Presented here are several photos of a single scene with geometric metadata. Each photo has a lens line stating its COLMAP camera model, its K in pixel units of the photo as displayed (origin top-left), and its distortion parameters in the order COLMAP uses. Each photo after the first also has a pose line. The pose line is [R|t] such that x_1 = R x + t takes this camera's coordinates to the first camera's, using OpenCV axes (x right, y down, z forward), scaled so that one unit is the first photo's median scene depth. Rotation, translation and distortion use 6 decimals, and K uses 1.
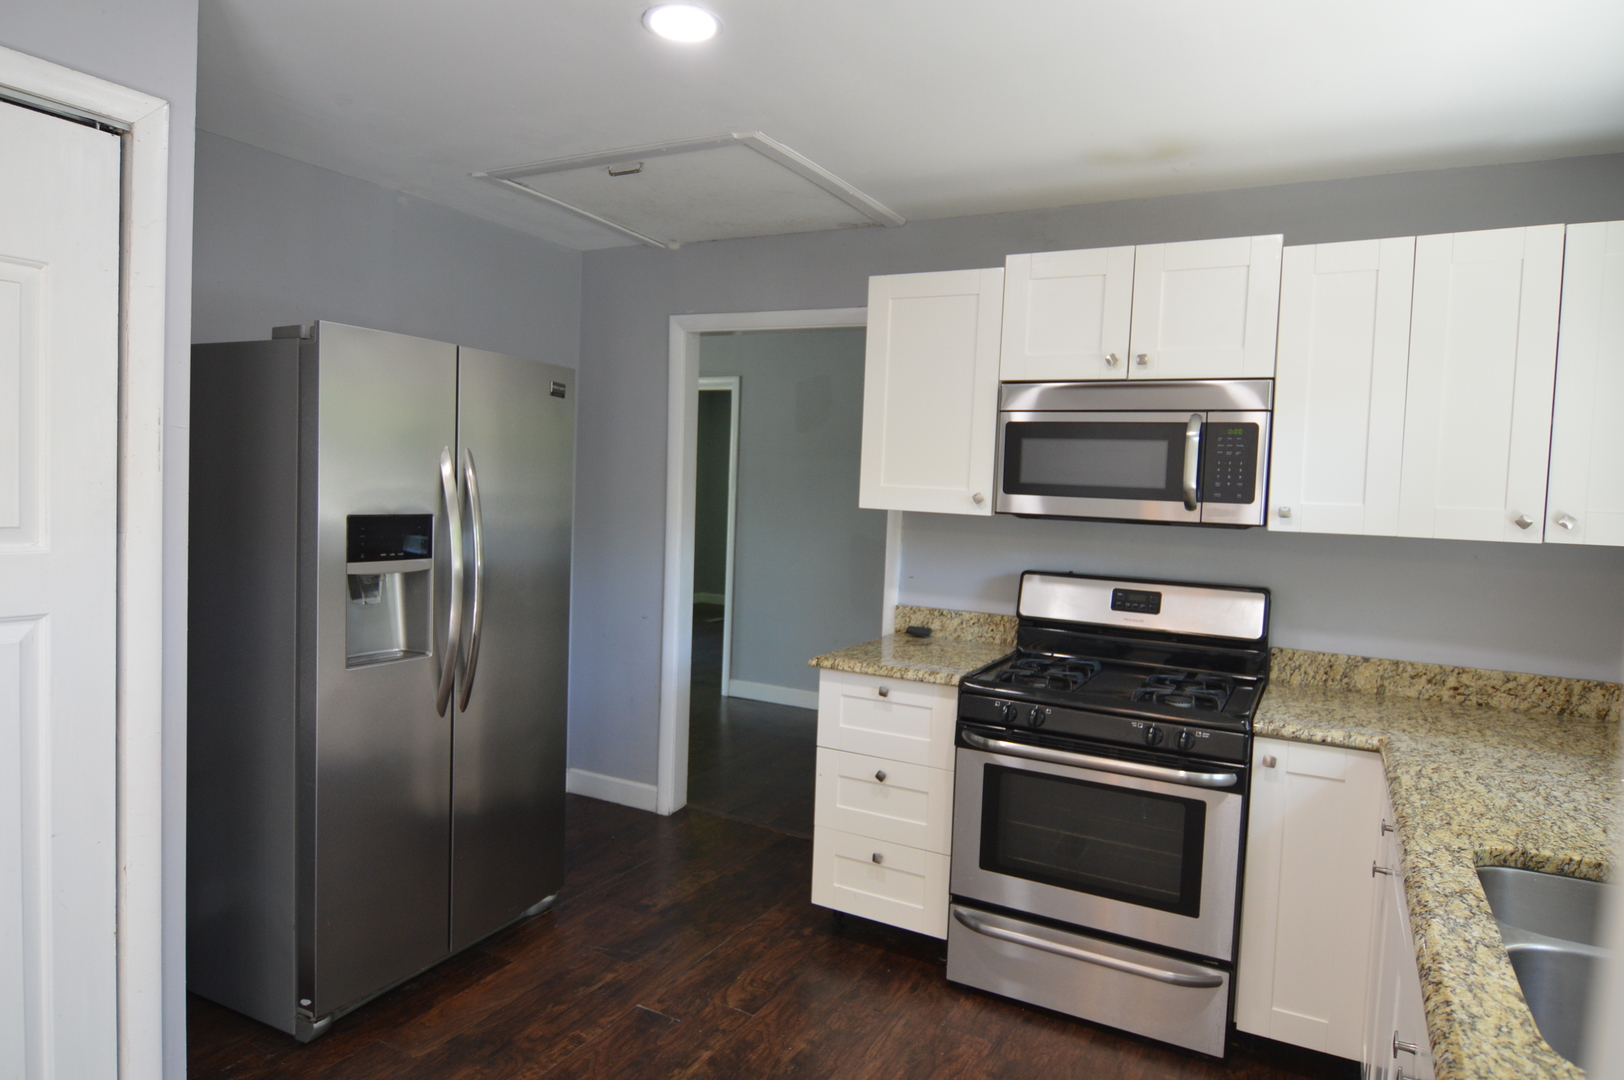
lens RADIAL K [[970.8, 0, 812.0], [0, 970.8, 540.0], [0, 0, 1]] dist [0.008391, -0.021224]
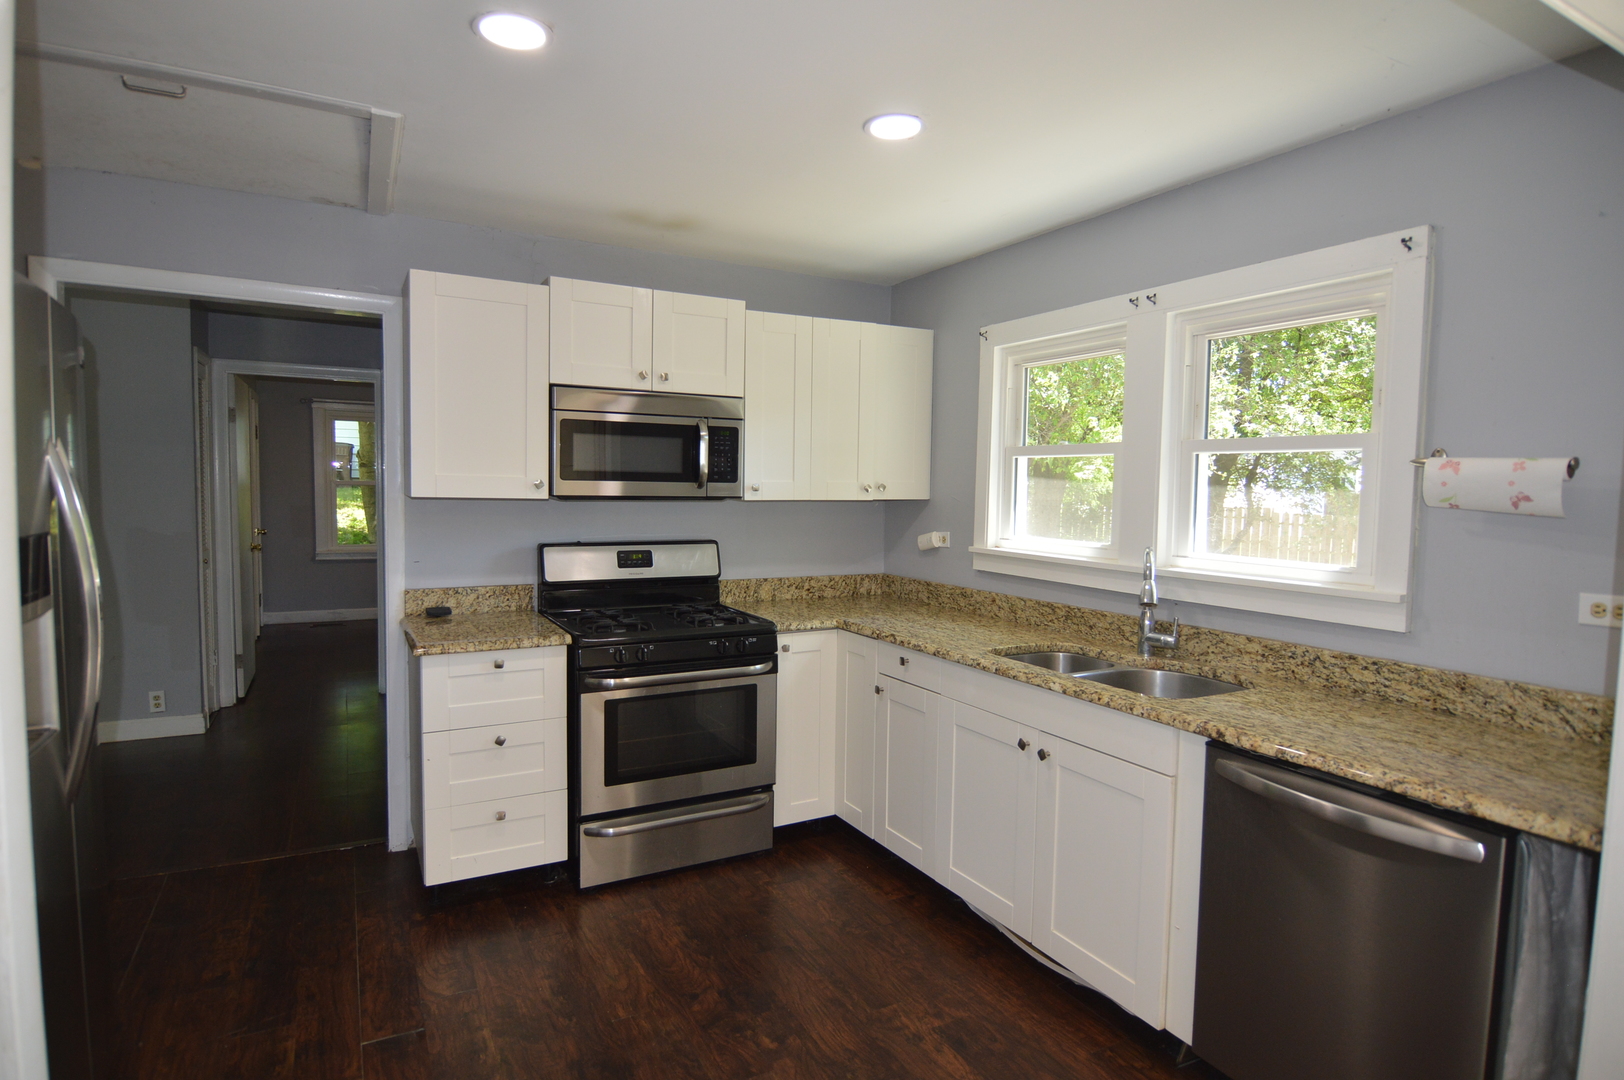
lens RADIAL K [[864.2, 0, 812.0], [0, 864.2, 540.0], [0, 0, 1]] dist [-0.021165, -0.001140]
pose [[0.541825, -0.085306, 0.836151, -0.551917], [0.053858, 0.996315, 0.066747, -0.029800], [-0.838764, 0.008868, 0.544423, 0.180908]]
